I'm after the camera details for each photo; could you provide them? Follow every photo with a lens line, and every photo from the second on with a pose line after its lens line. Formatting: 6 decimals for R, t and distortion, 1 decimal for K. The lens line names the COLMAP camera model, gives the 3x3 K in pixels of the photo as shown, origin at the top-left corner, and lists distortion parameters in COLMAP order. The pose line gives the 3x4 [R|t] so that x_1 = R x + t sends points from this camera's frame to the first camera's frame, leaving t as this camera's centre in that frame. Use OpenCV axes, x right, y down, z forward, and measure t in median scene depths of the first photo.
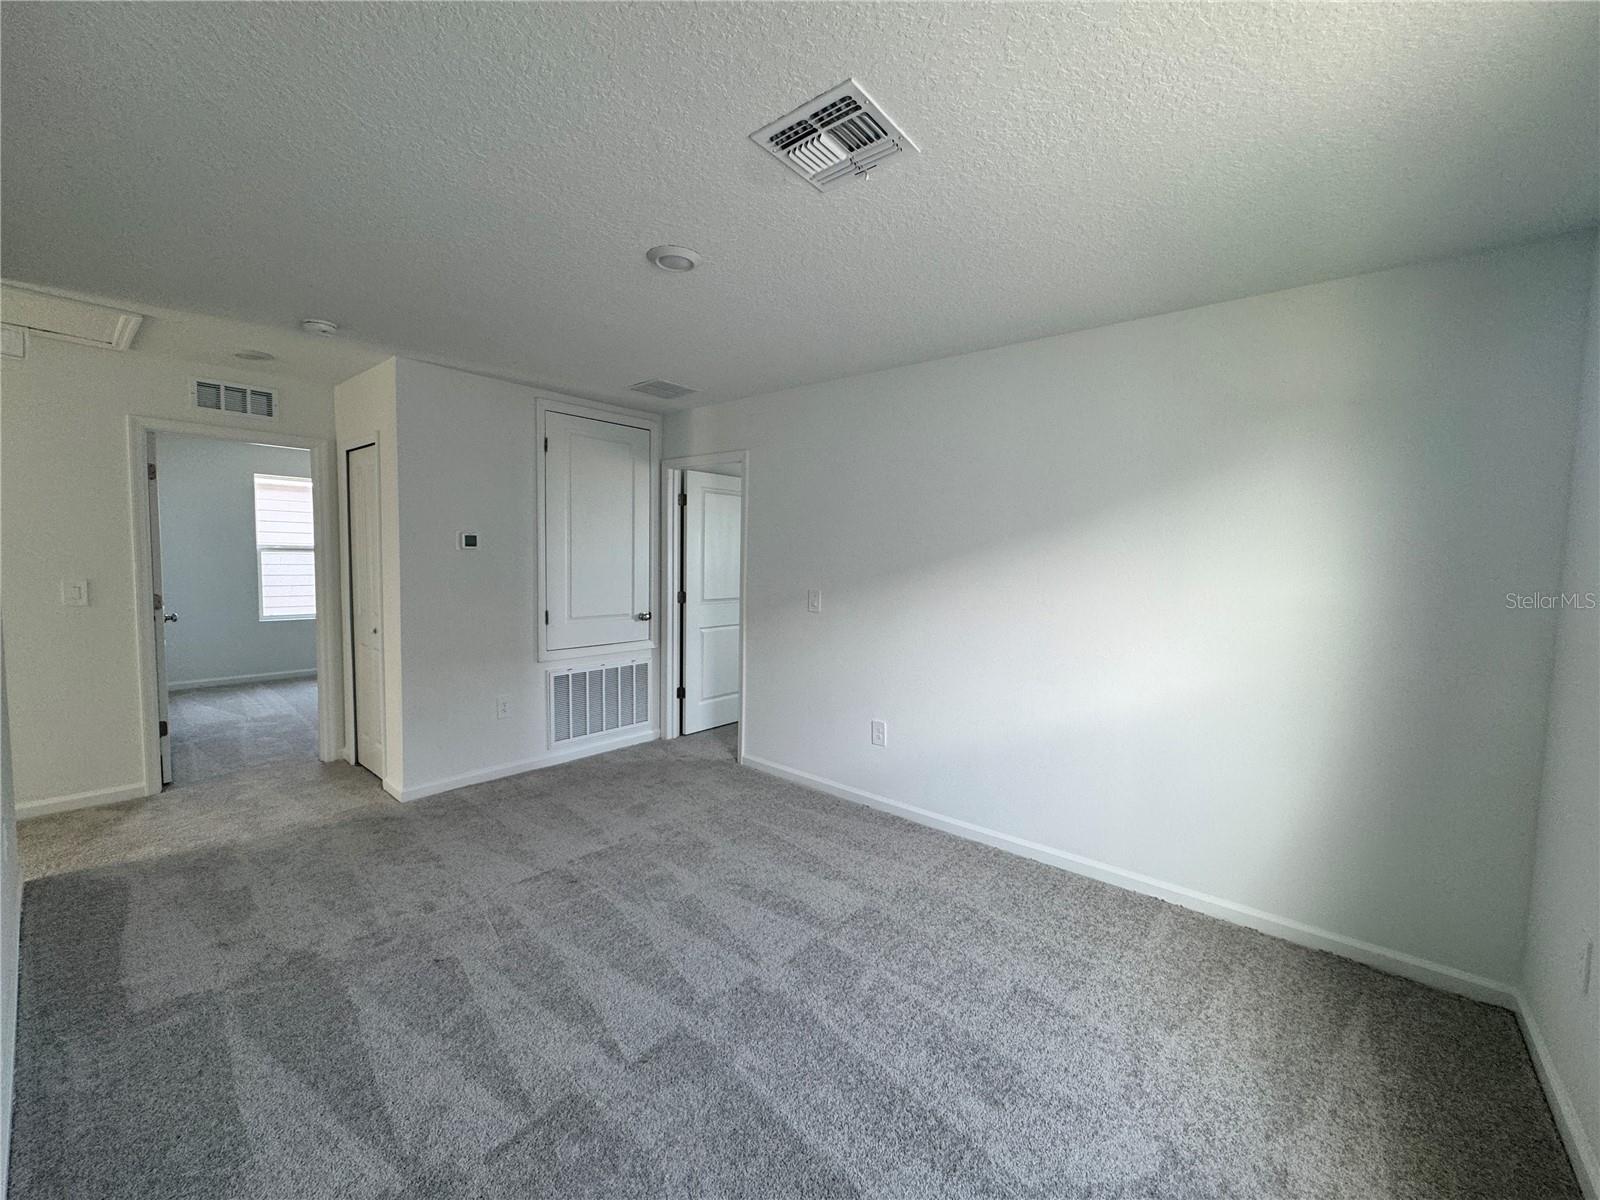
lens RADIAL K [[648.6, 0, 797.5], [0, 648.6, 596.4], [0, 0, 1]] dist [0.016750, 0.000204]
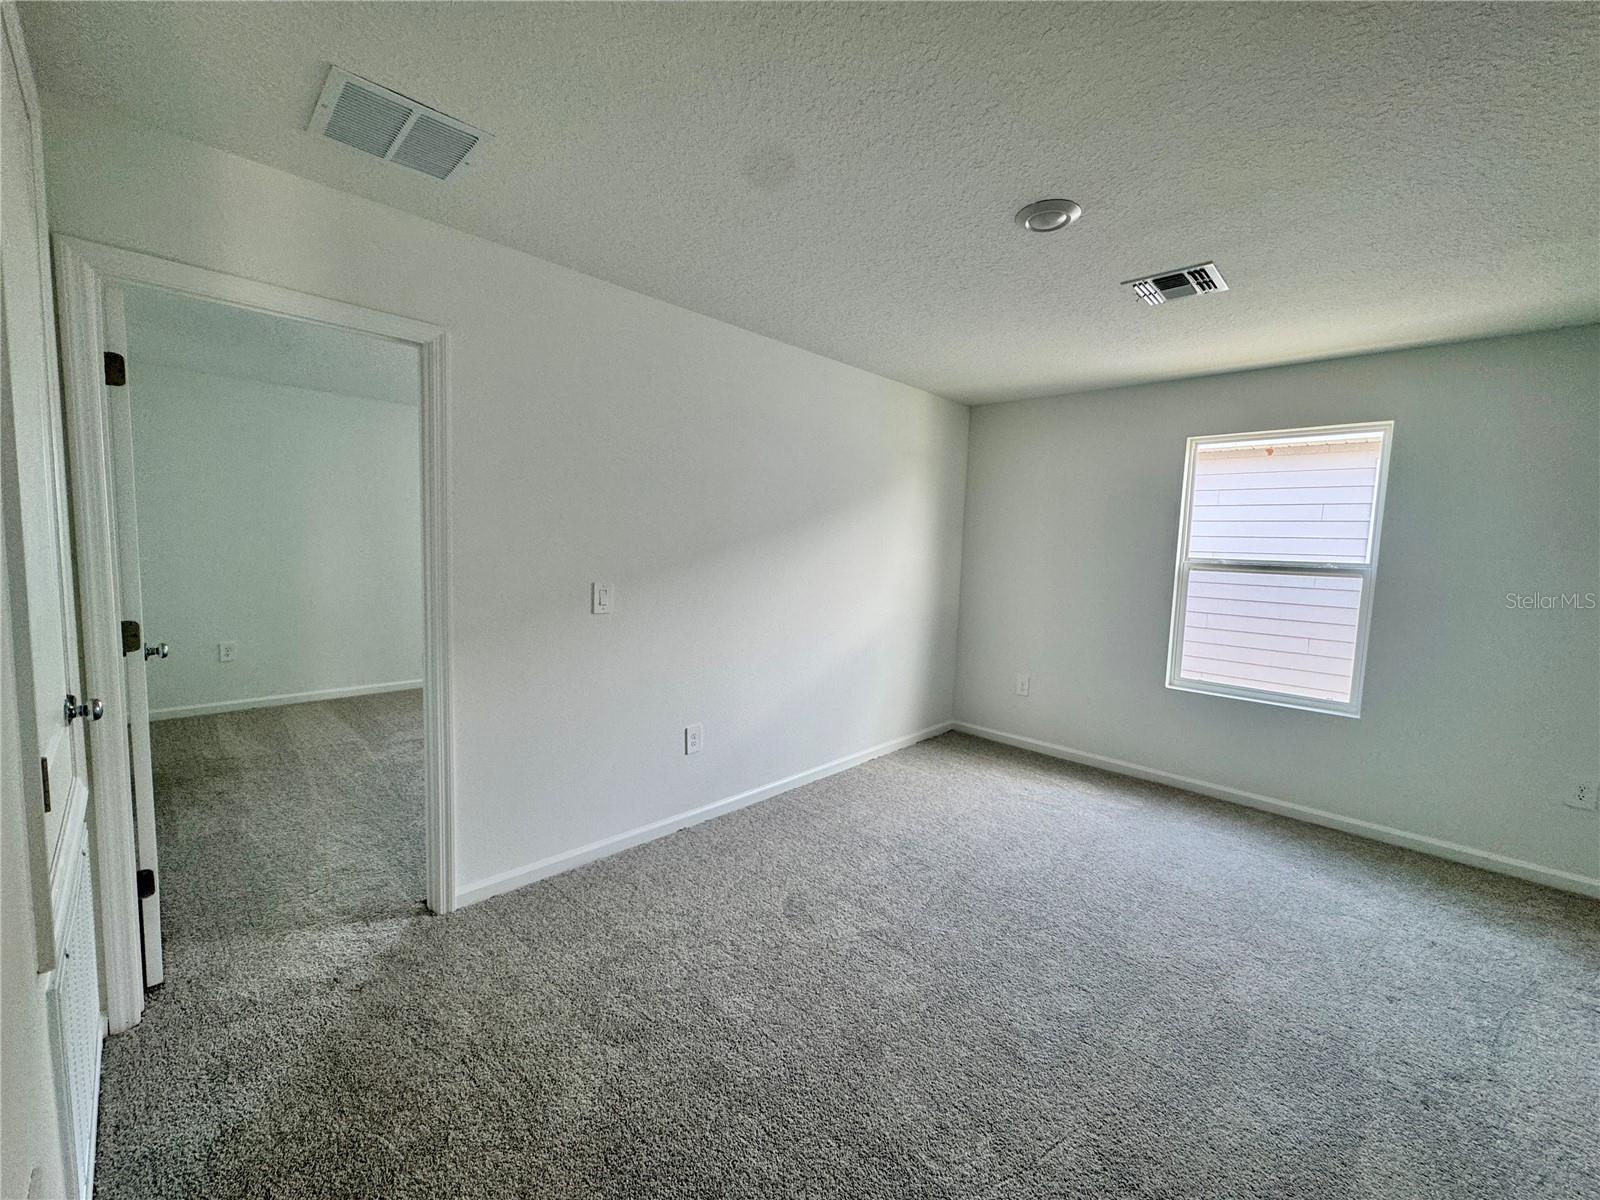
lens RADIAL K [[648.6, 0, 794.7], [0, 648.6, 600.4], [0, 0, 1]] dist [0.016750, 0.000204]
pose [[0.062551, -0.112143, 0.991721, -0.633524], [0.033349, 0.993347, 0.110223, -0.058746], [-0.997484, 0.026178, 0.065874, 0.717039]]
